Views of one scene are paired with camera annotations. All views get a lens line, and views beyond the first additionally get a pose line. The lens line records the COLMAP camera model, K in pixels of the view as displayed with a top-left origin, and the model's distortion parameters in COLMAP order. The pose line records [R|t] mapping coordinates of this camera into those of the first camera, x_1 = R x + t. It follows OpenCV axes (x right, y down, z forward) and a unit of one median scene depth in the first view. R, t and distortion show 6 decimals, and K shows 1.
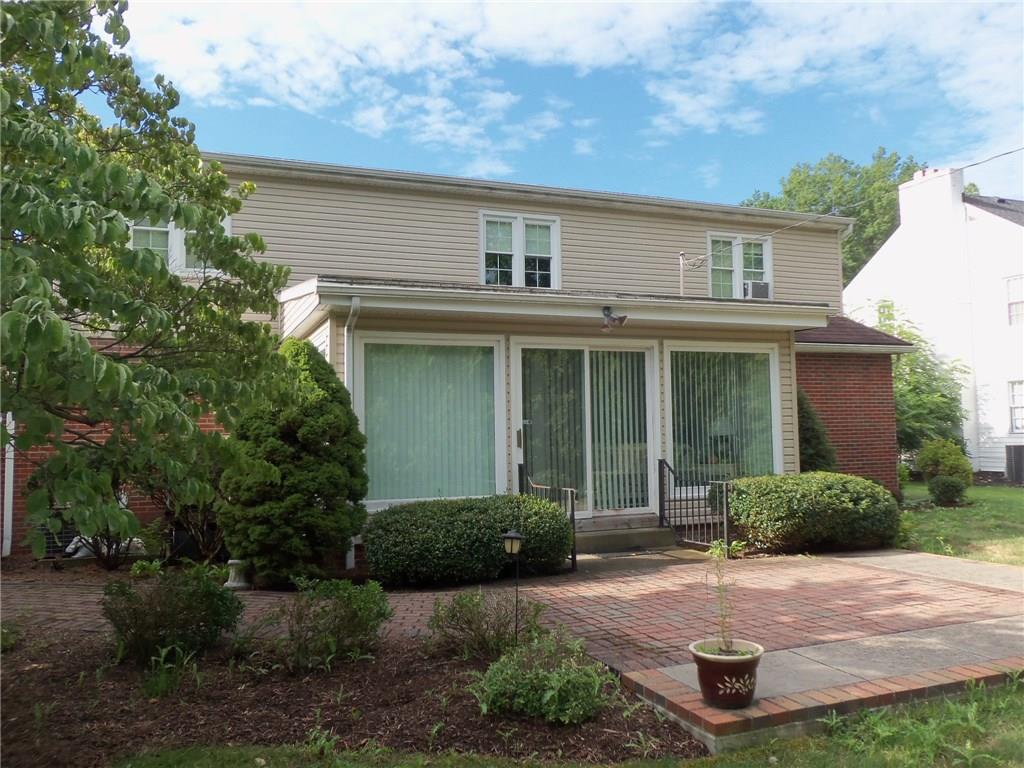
lens RADIAL K [[852.4, 0, 510.3], [0, 852.4, 380.7], [0, 0, 1]] dist [-0.010932, -0.004625]
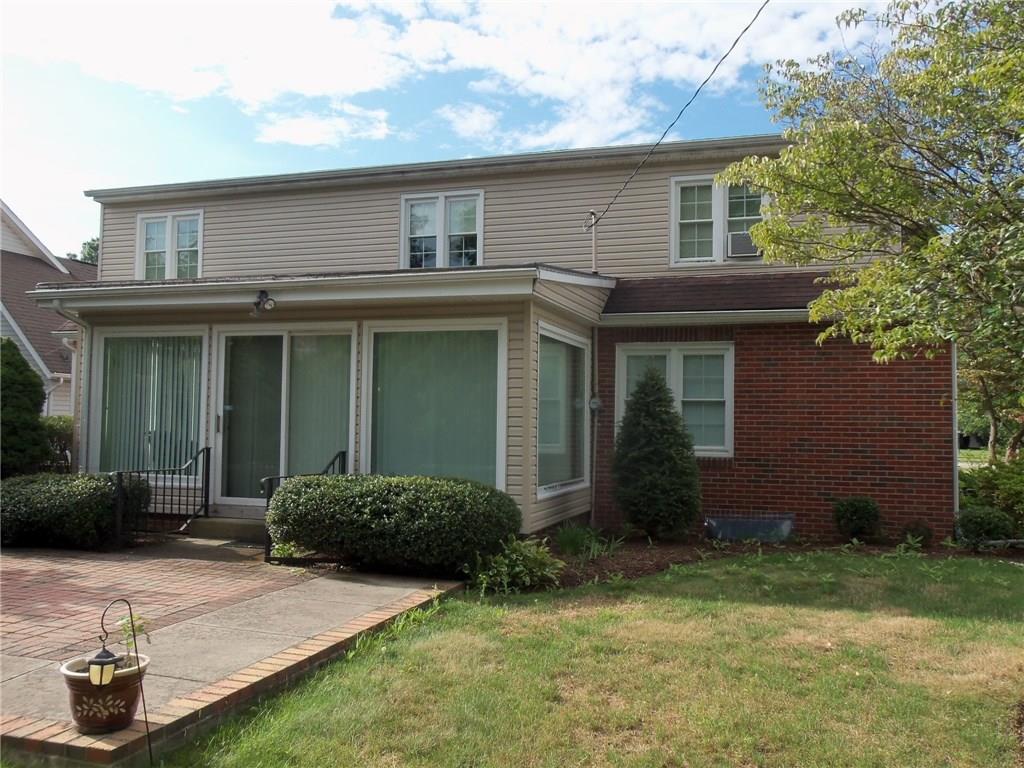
lens RADIAL K [[852.4, 0, 513.0], [0, 852.4, 385.9], [0, 0, 1]] dist [-0.010932, -0.004625]
pose [[0.781274, 0.001071, -0.624188, 0.687890], [0.014793, 0.999686, 0.020232, 0.005197], [0.624013, -0.025040, 0.781012, 0.292921]]
